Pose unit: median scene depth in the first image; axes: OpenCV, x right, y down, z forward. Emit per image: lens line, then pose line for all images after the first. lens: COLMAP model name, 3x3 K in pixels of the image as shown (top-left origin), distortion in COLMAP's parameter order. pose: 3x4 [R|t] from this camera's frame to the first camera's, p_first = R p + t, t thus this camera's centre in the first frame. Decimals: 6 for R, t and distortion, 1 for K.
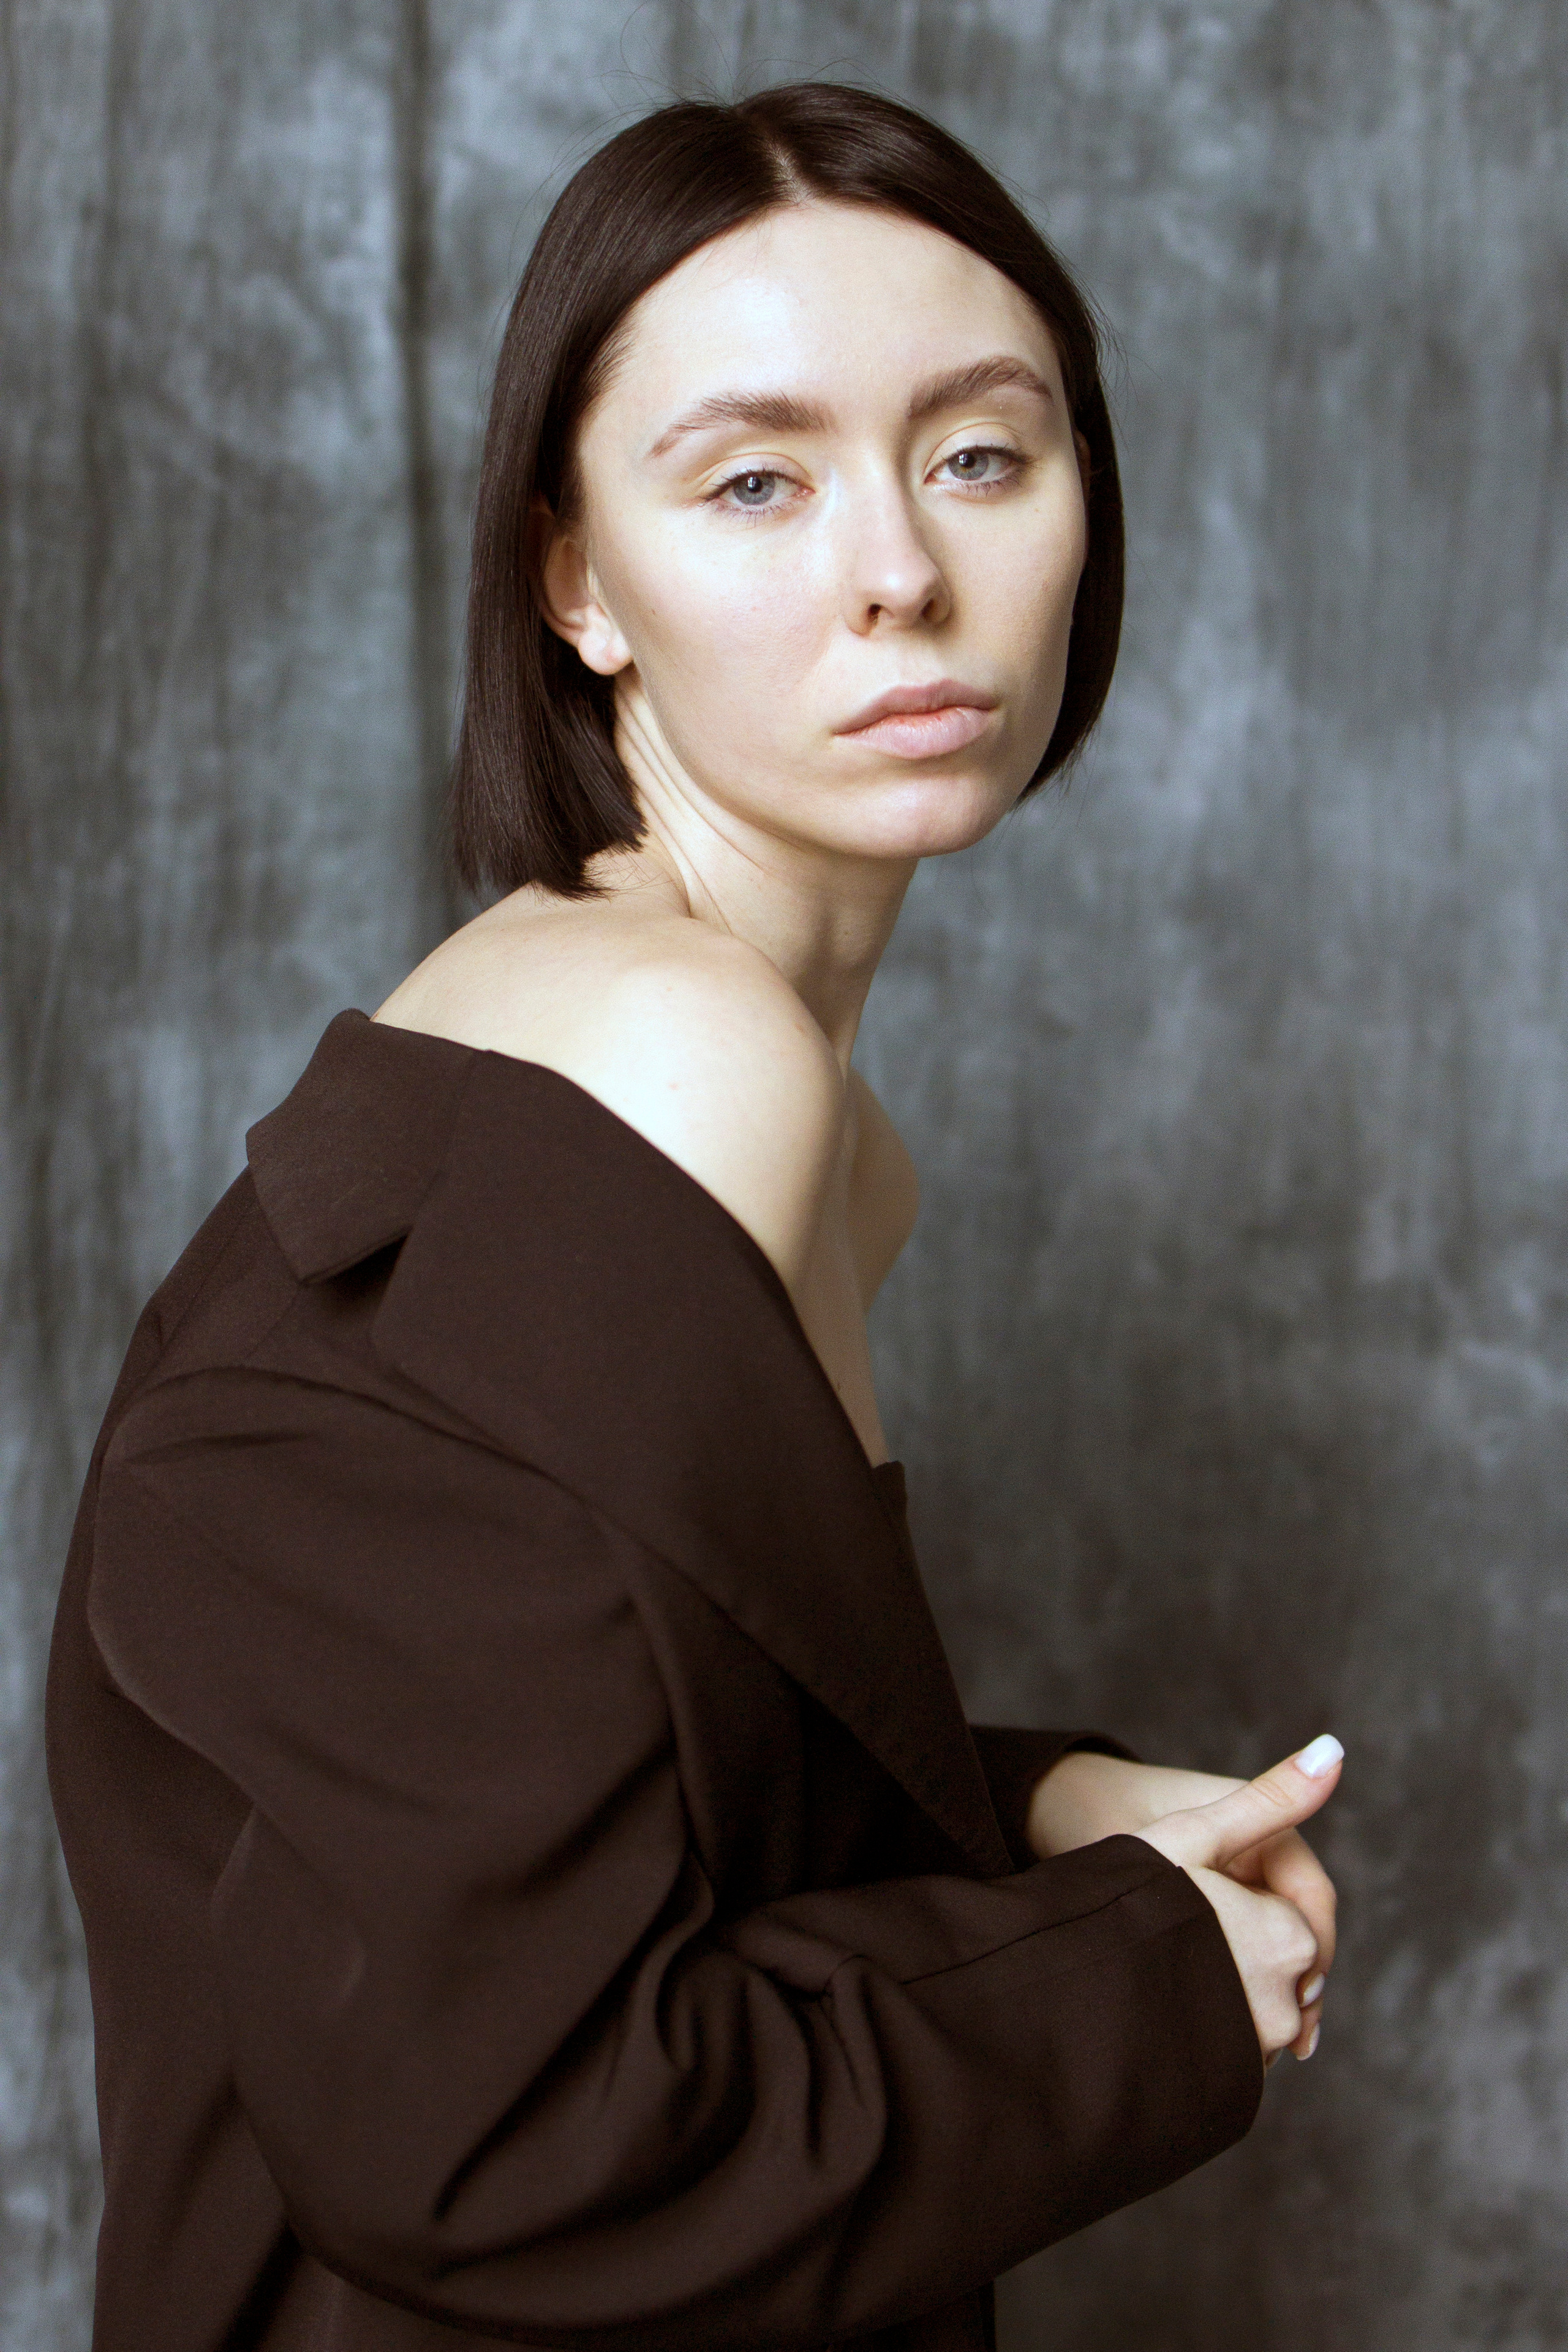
lens RADIAL K [[3740.0, 0, 784.0], [0, 3740.0, 1176.0], [0, 0, 1]] dist [-0.118195, 0.177498]
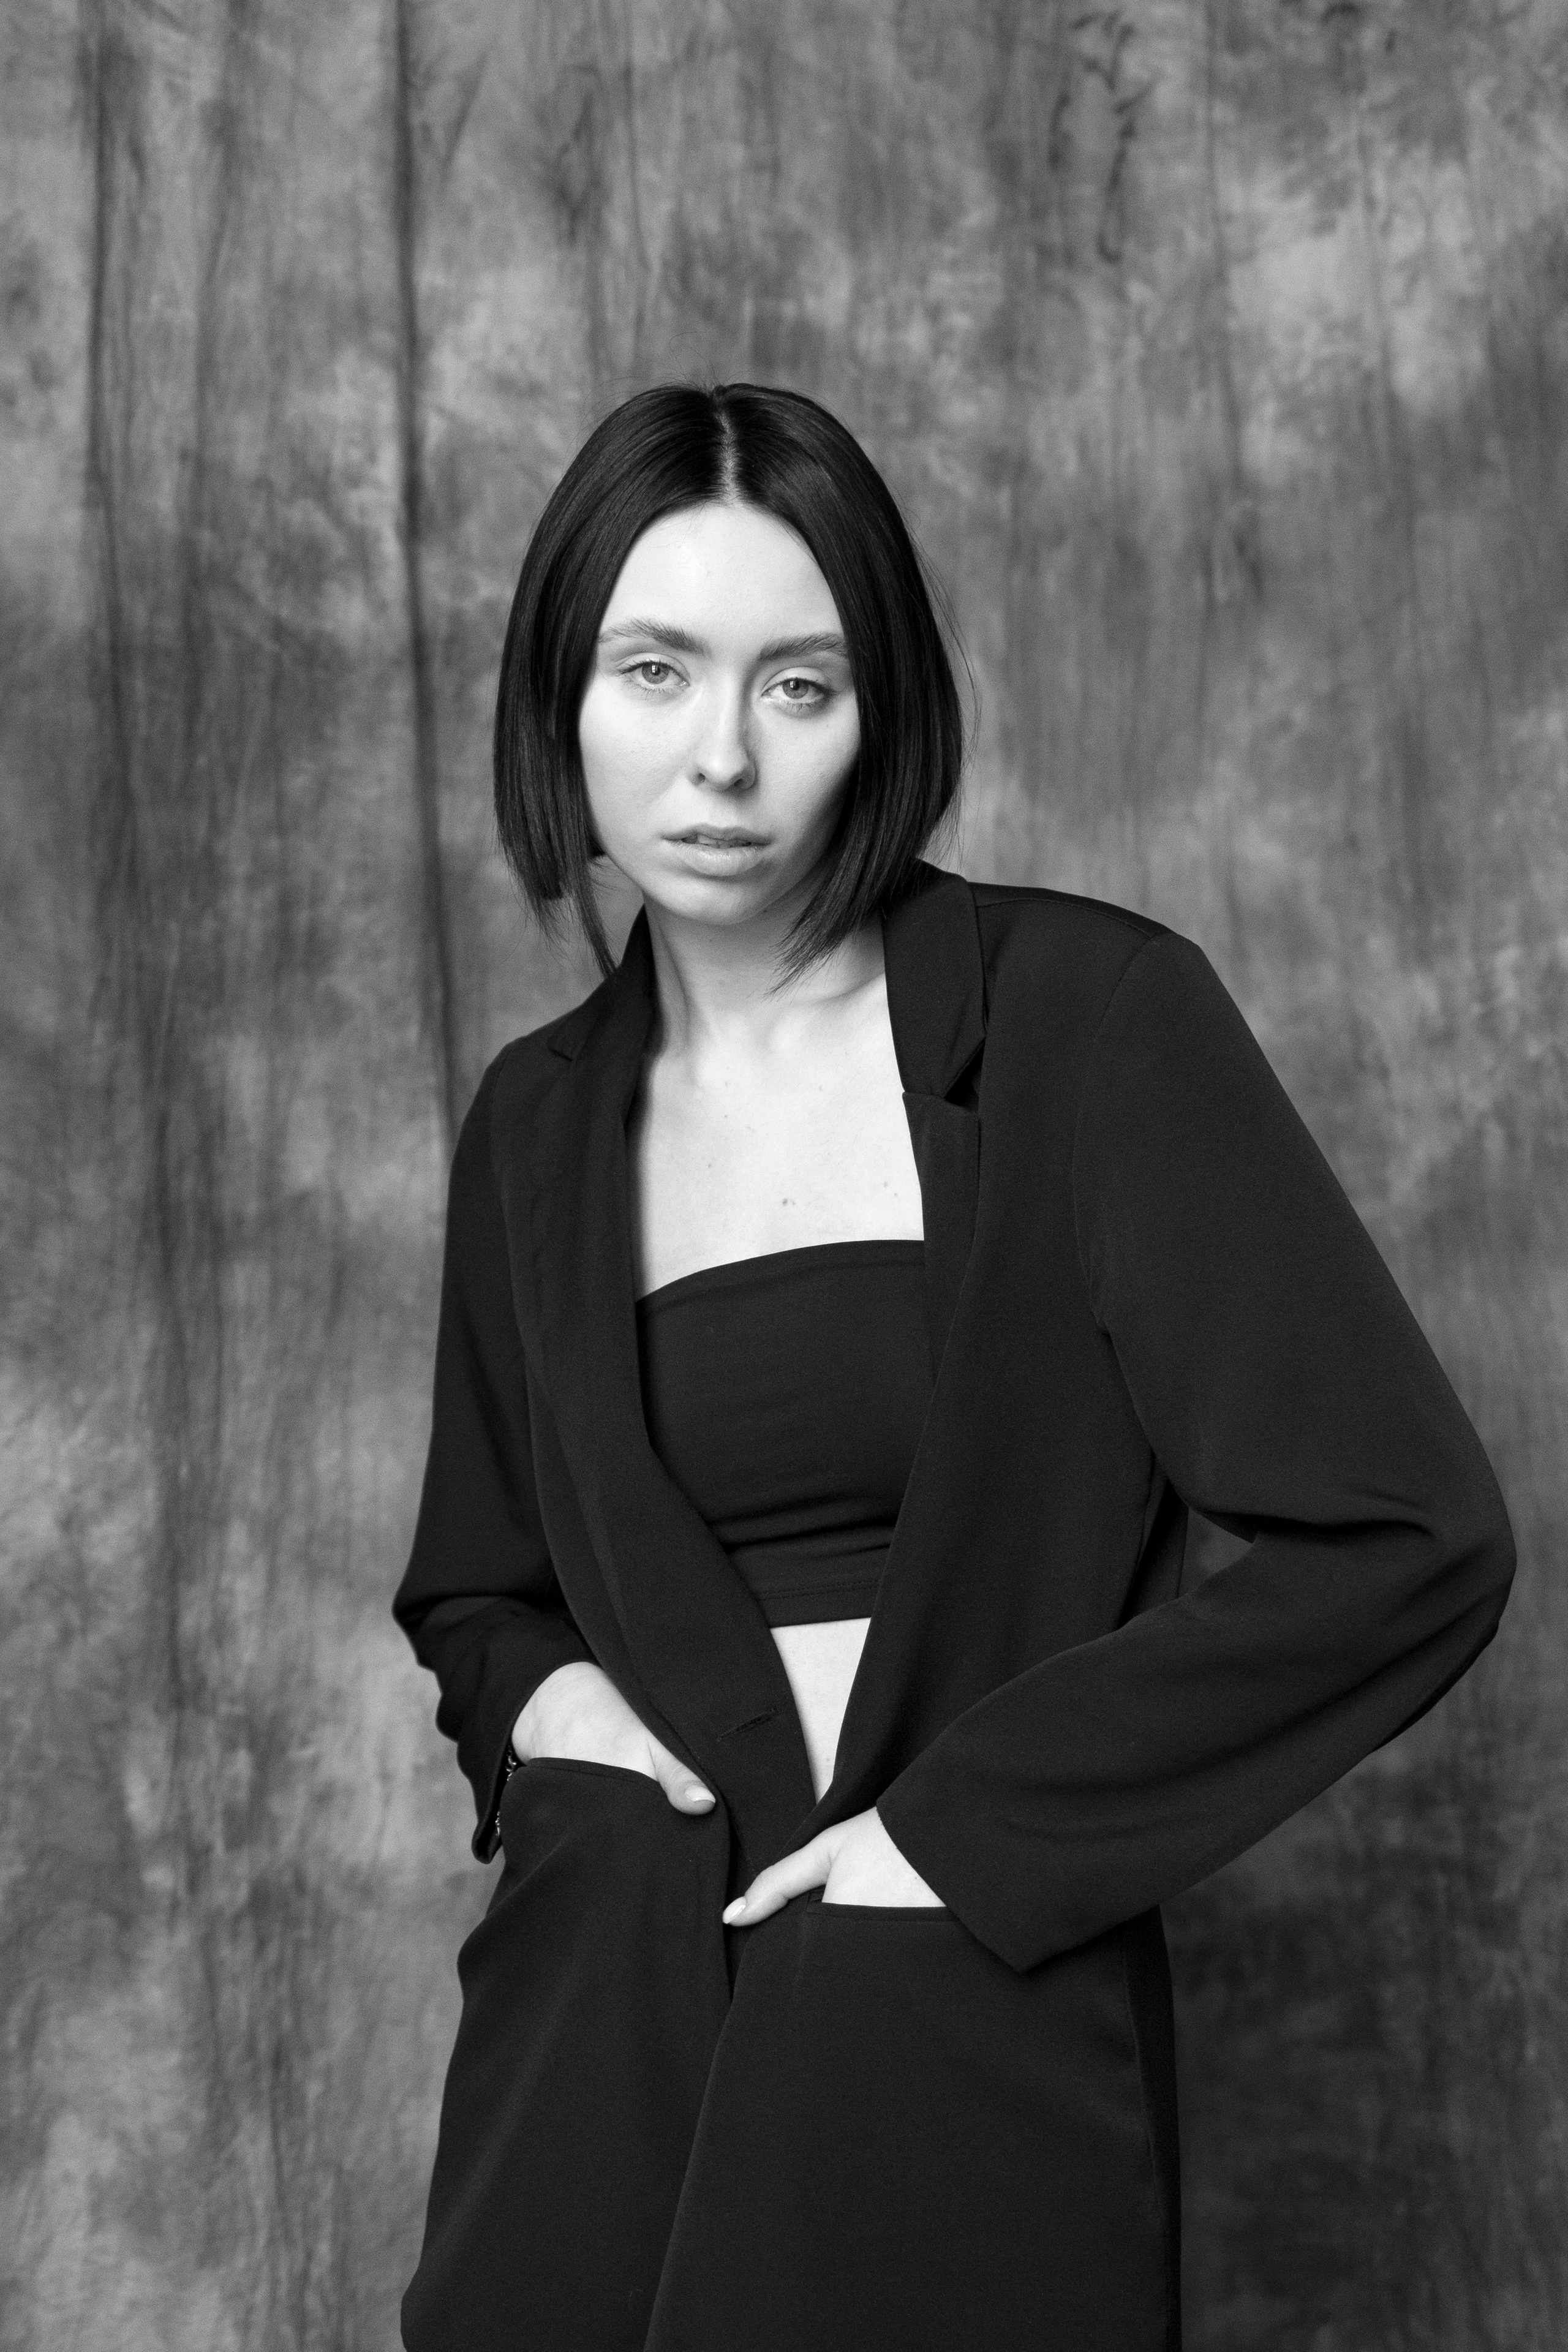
lens RADIAL K [[3835.2, 0, 671.1], [0, 3835.2, 1172.0], [0, 0, 1]] dist [-0.128114, 0.054327]
pose [[0.996377, -0.012922, 0.084062, -0.126941], [0.015708, 0.999346, -0.032568, 0.060613], [-0.083586, 0.033771, 0.995928, -0.440959]]
